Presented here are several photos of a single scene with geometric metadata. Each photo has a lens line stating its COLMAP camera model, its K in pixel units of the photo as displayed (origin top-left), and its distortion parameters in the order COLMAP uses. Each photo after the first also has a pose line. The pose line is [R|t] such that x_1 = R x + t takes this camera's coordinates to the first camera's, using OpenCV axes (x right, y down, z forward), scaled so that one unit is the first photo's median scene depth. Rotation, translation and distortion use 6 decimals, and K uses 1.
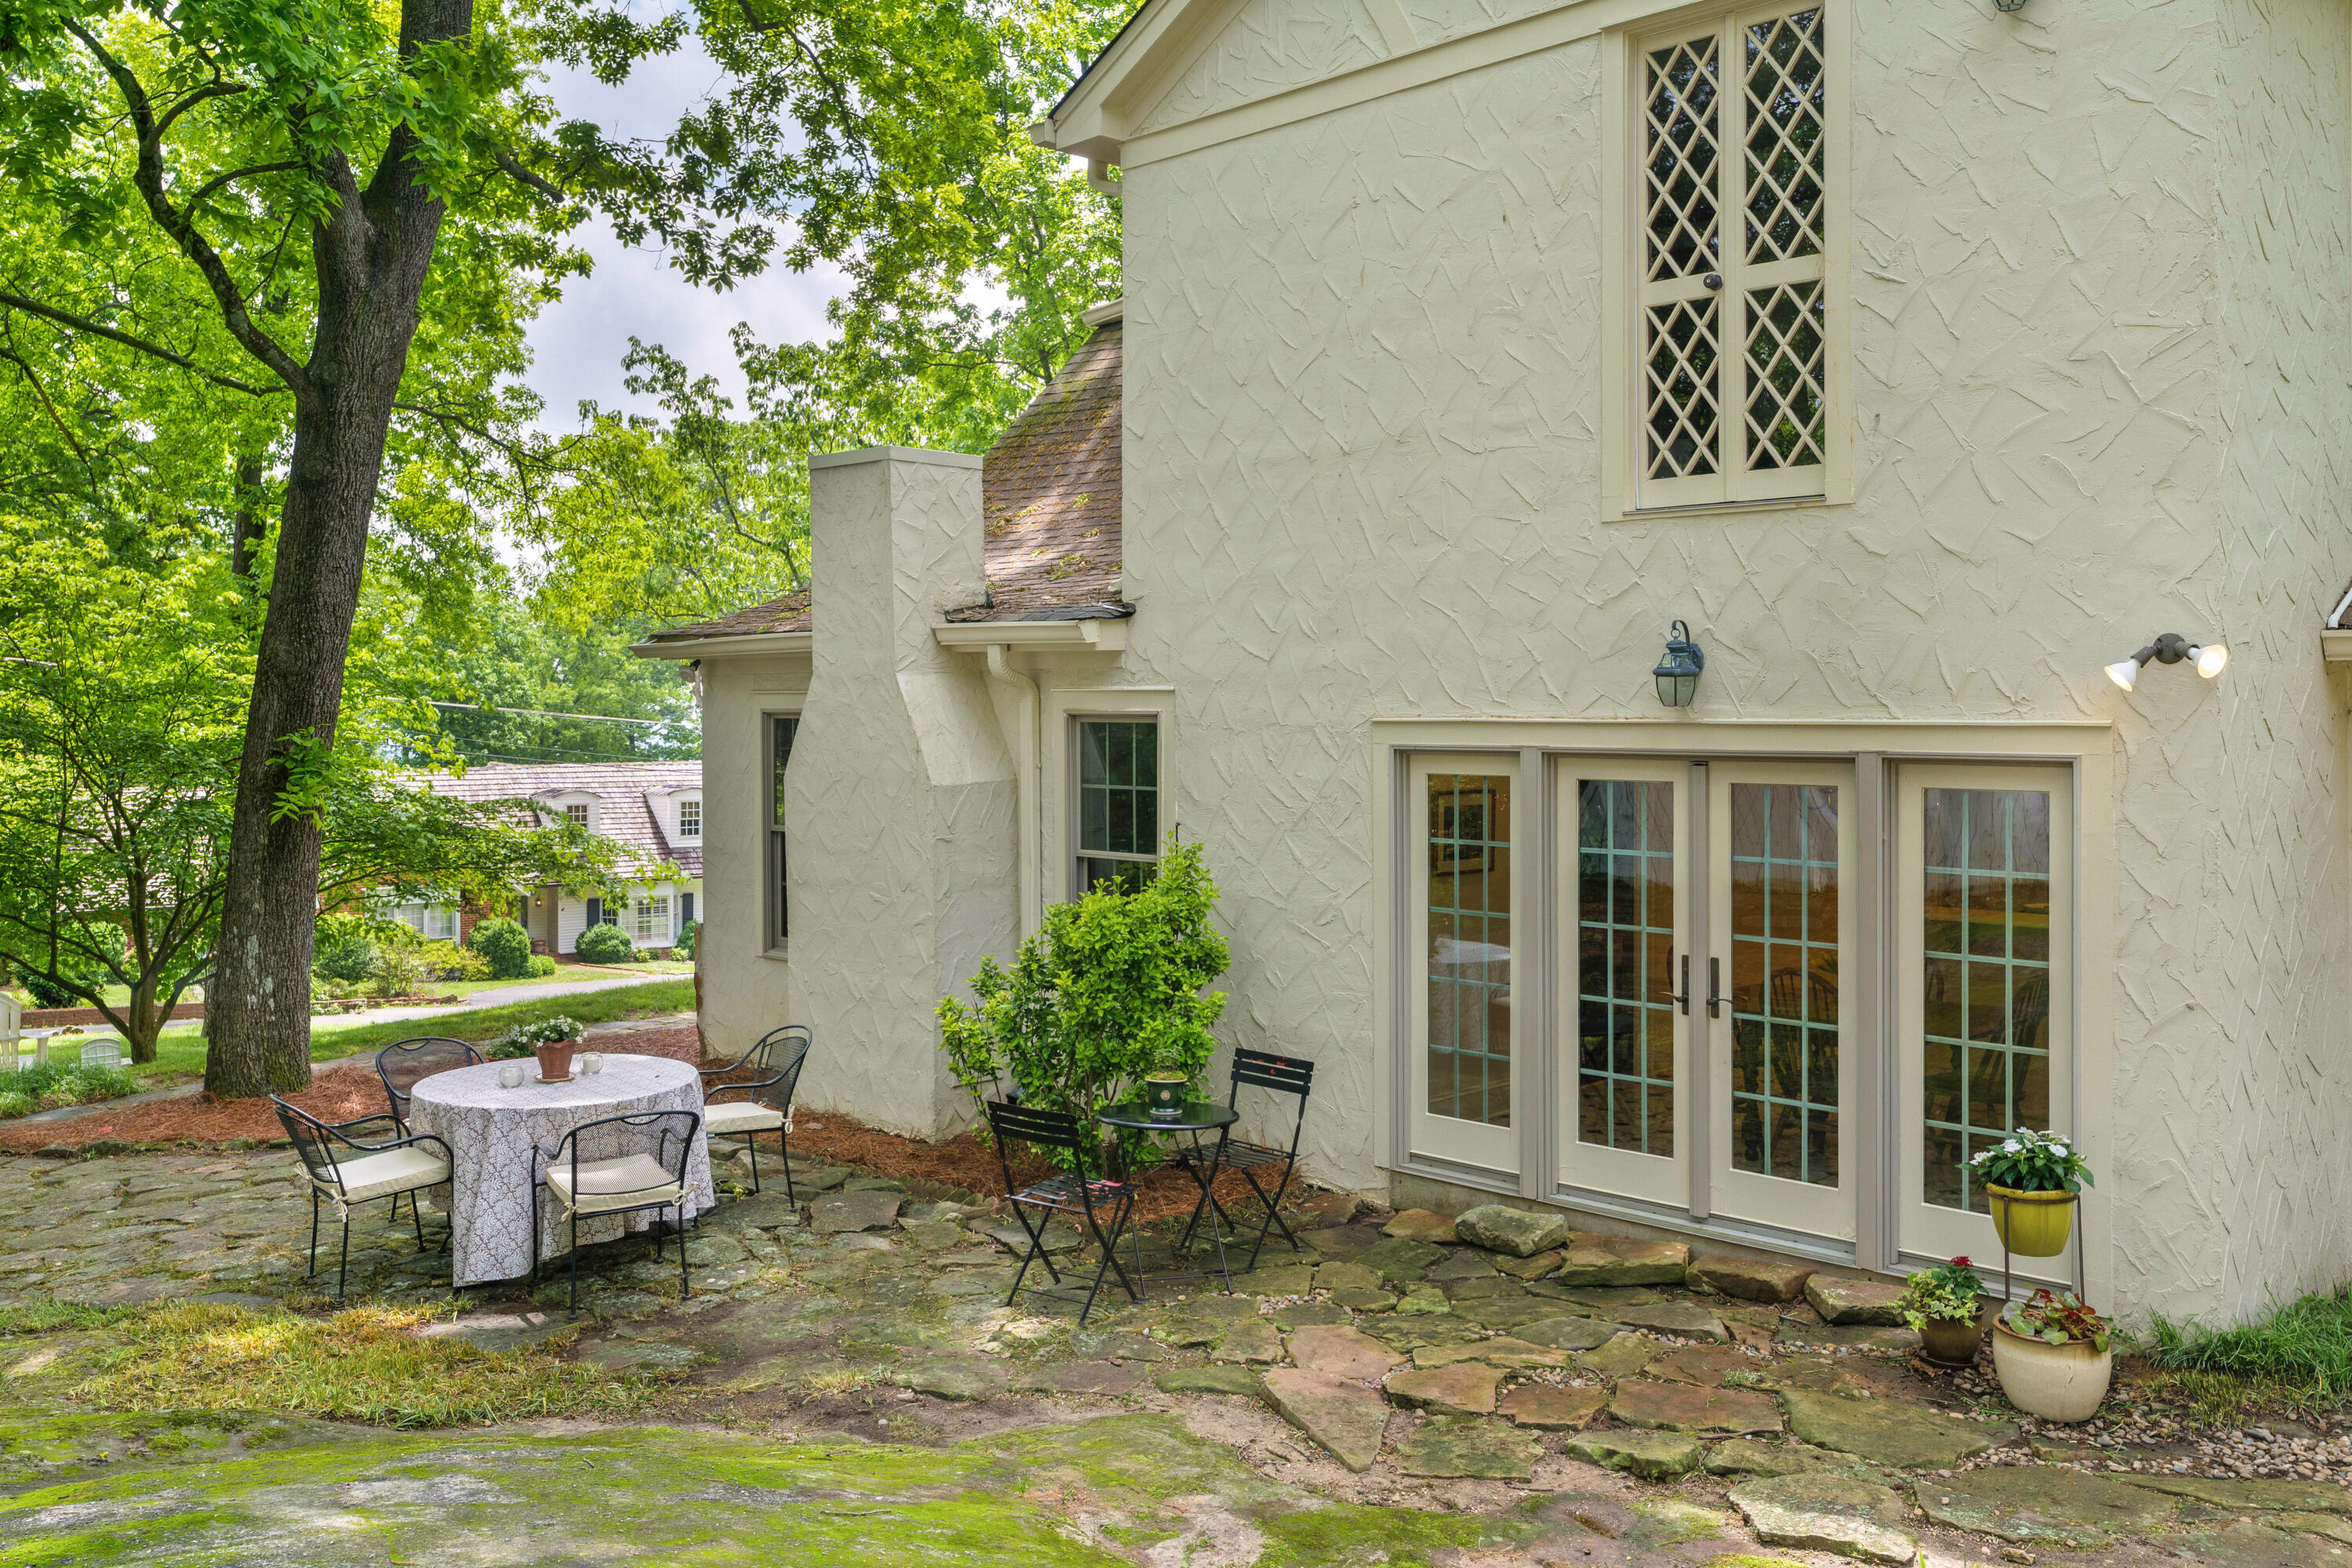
lens RADIAL K [[2010.7, 0, 1170.6], [0, 2010.7, 696.8], [0, 0, 1]] dist [0.002185, 0.002614]
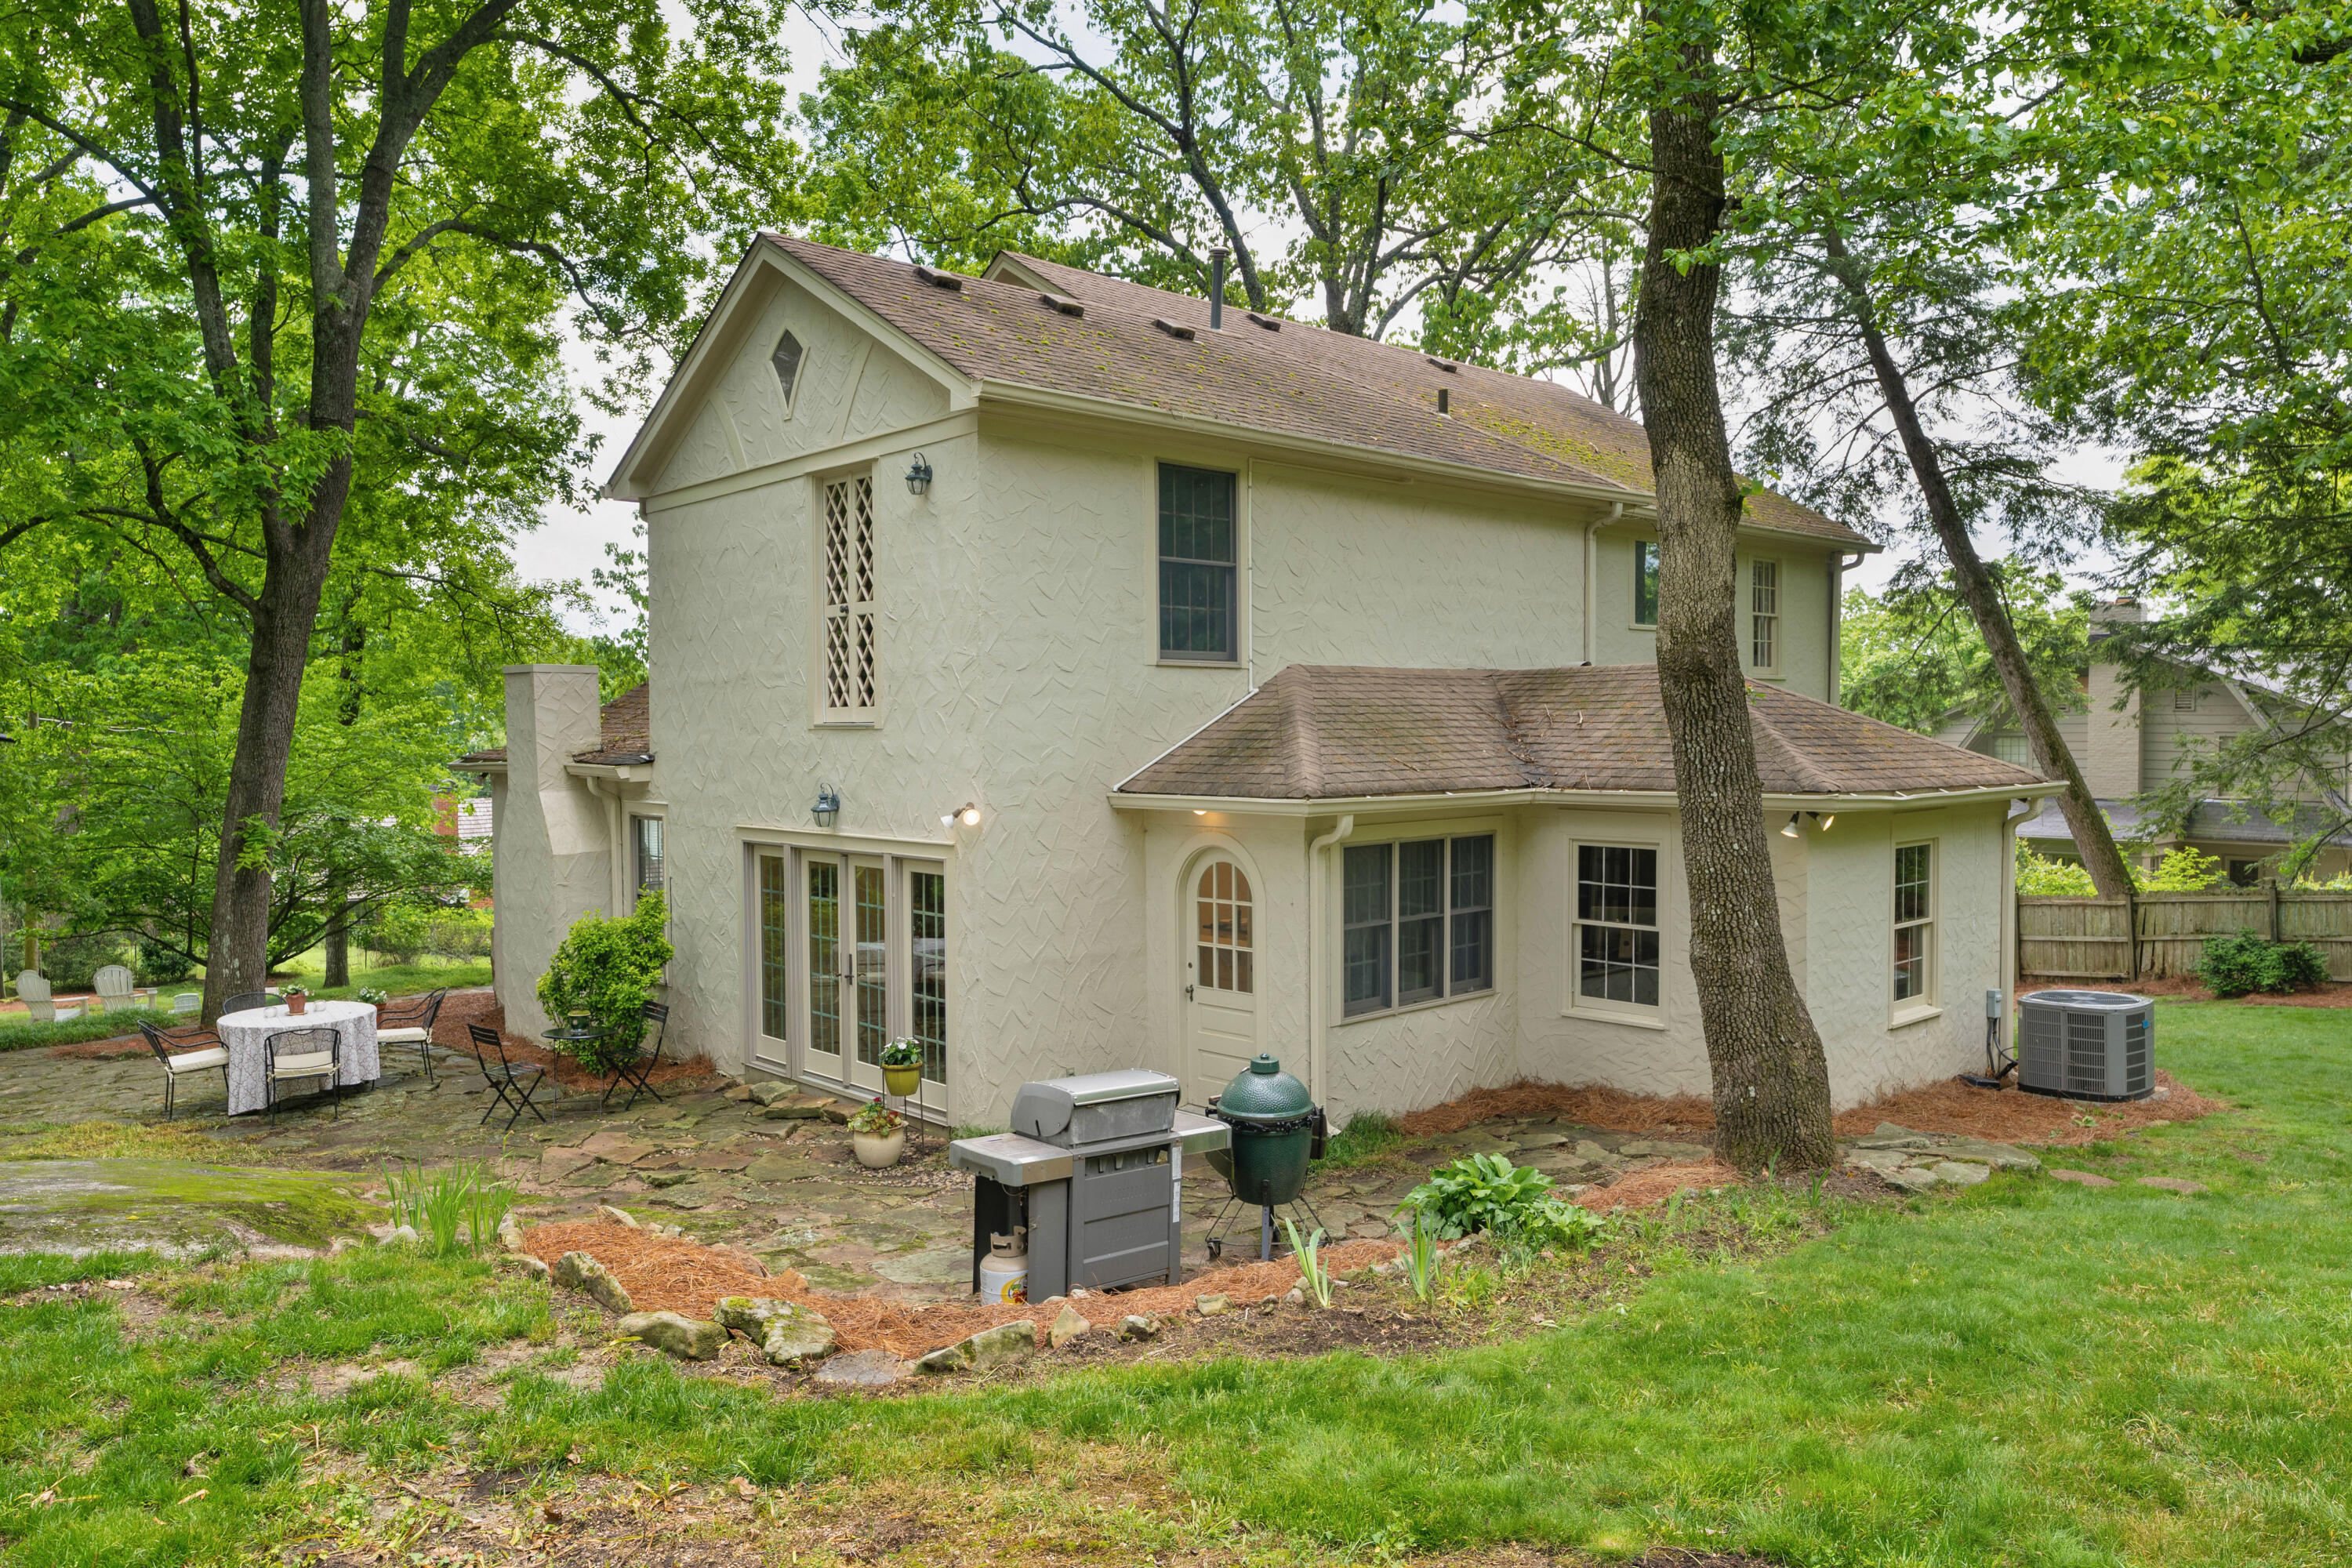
lens RADIAL K [[1696.3, 0, 1176.0], [0, 1696.3, 784.0], [0, 0, 1]] dist [-0.001349, -0.000305]
pose [[0.998424, -0.003273, -0.056028, 0.675408], [0.005409, 0.999262, 0.038019, -0.096539], [0.055862, -0.038262, 0.997705, -0.620413]]
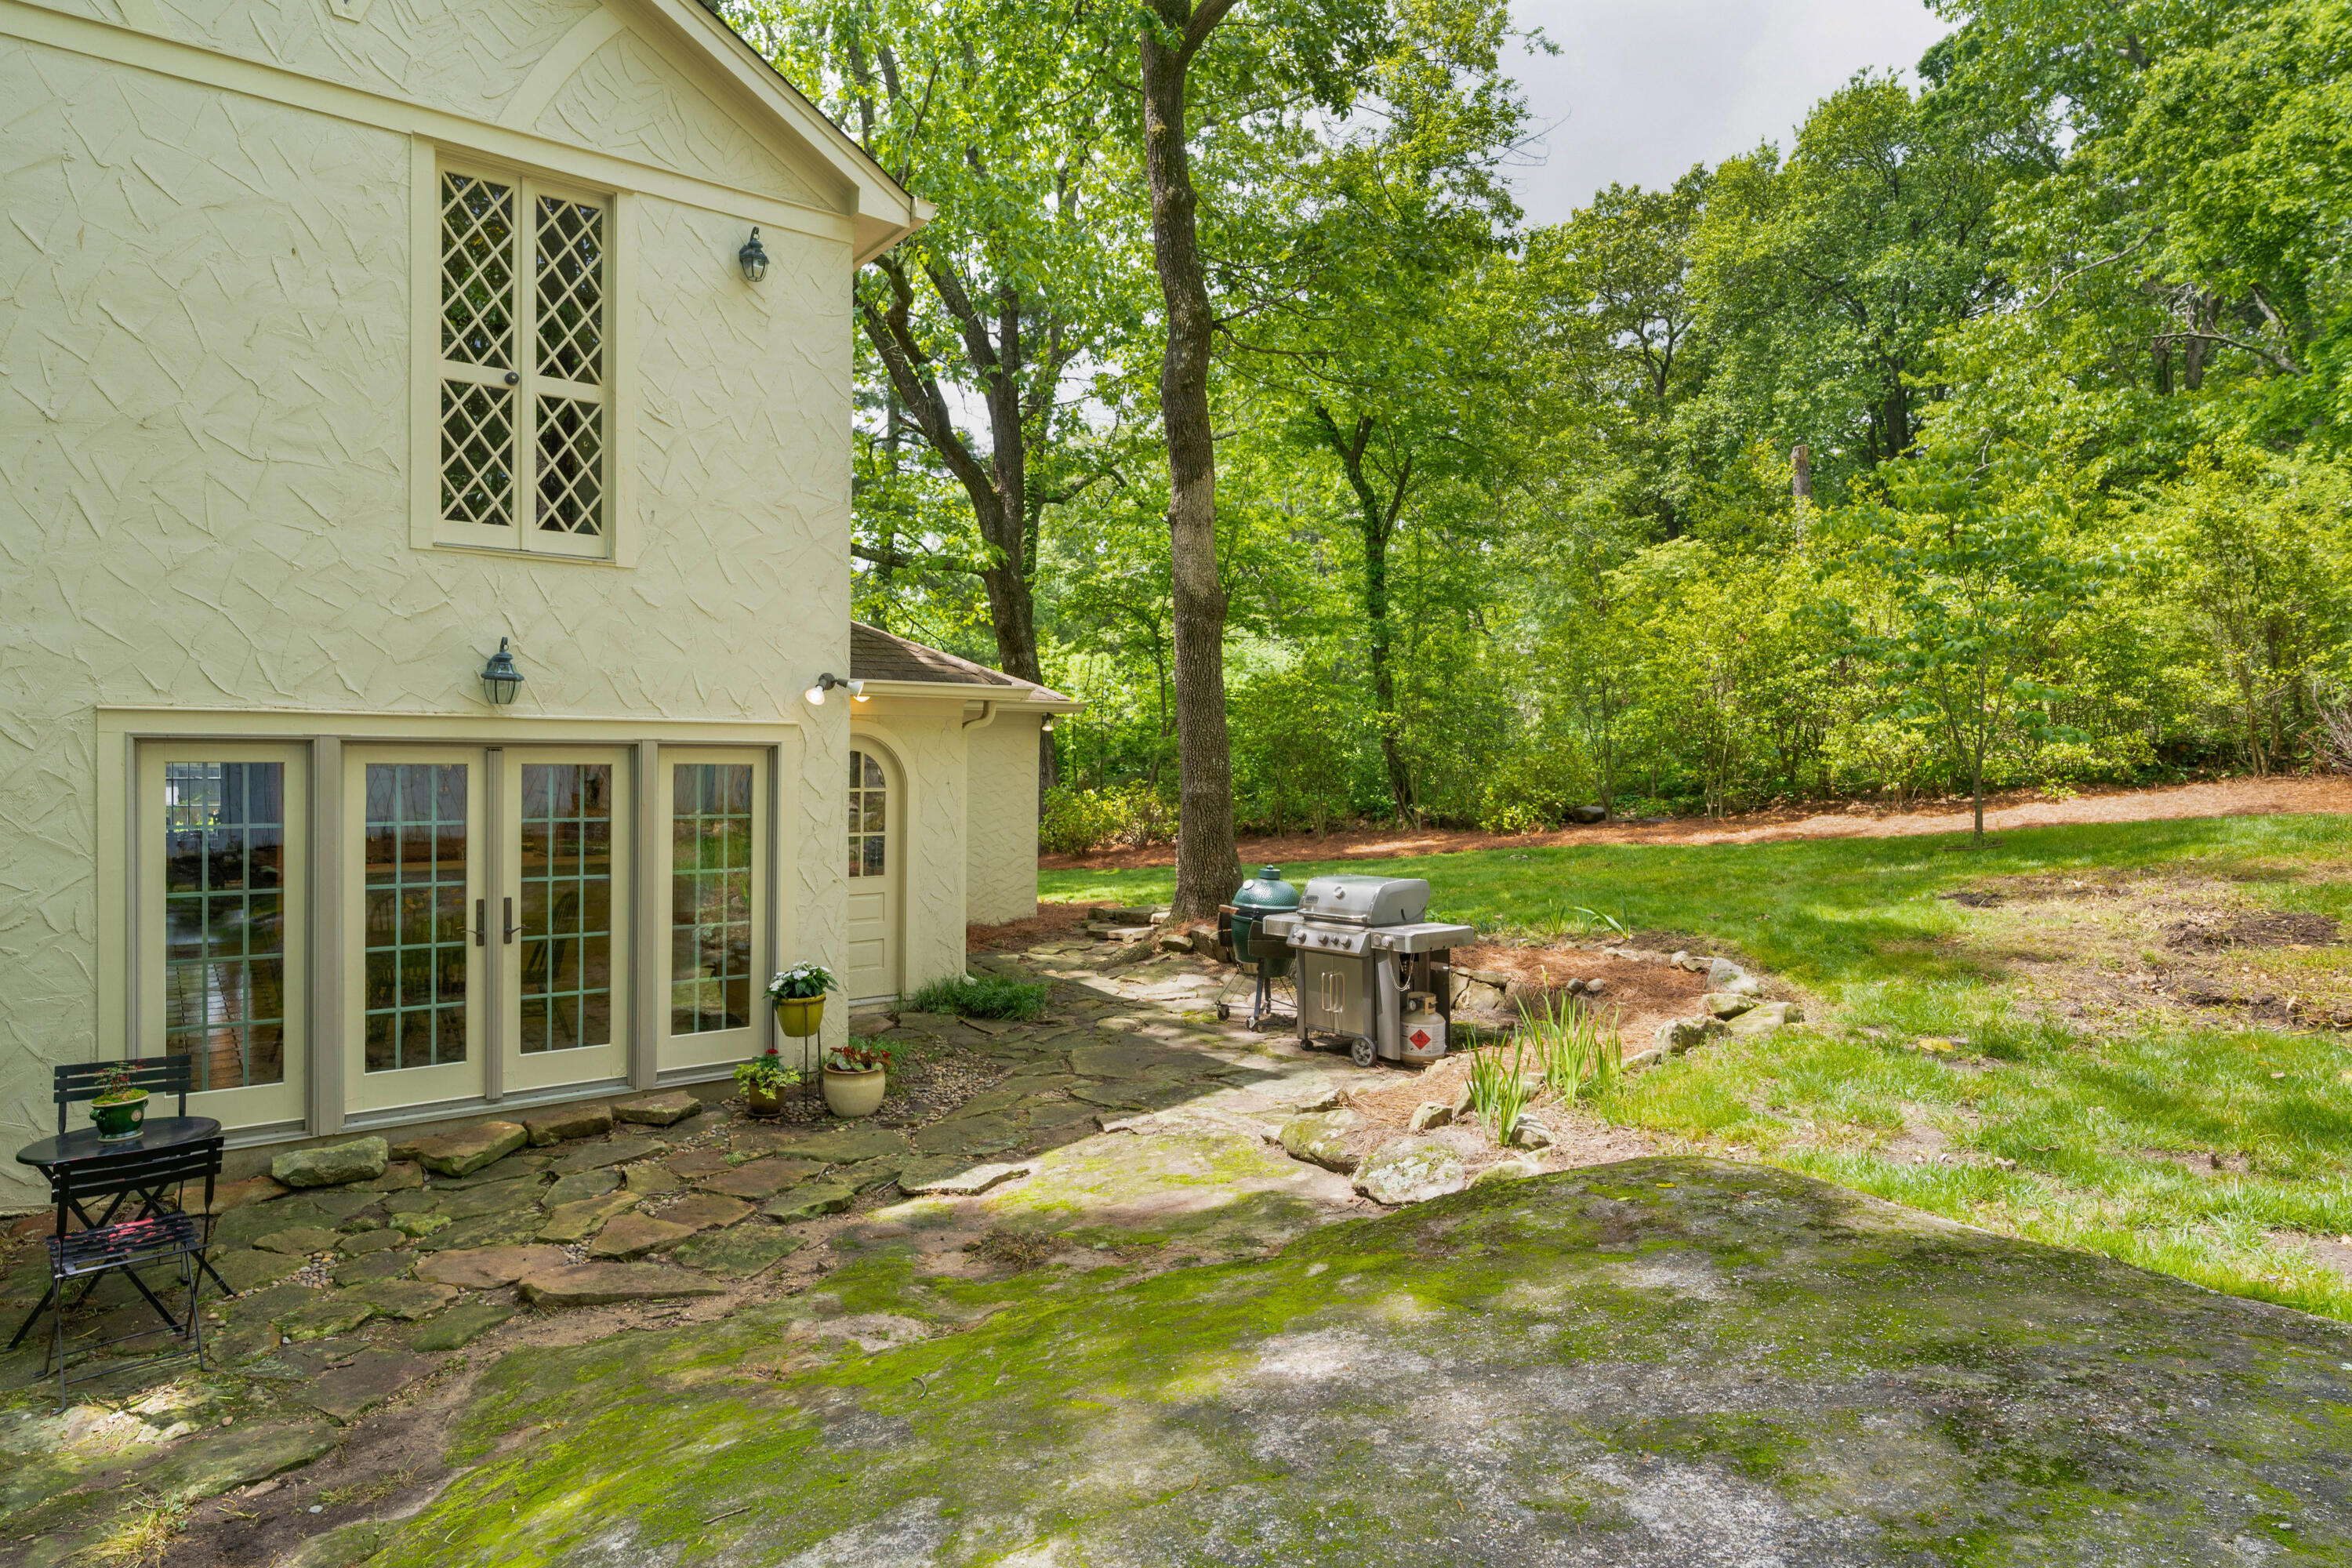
lens RADIAL K [[1315.8, 0, 1175.3], [0, 1315.8, 766.4], [0, 0, 1]] dist [0.001278, 0.000593]
pose [[0.121818, -0.010675, 0.992495, -0.521033], [-0.016572, 0.999781, 0.012787, 0.026177], [-0.992414, -0.018005, 0.121615, 0.462674]]
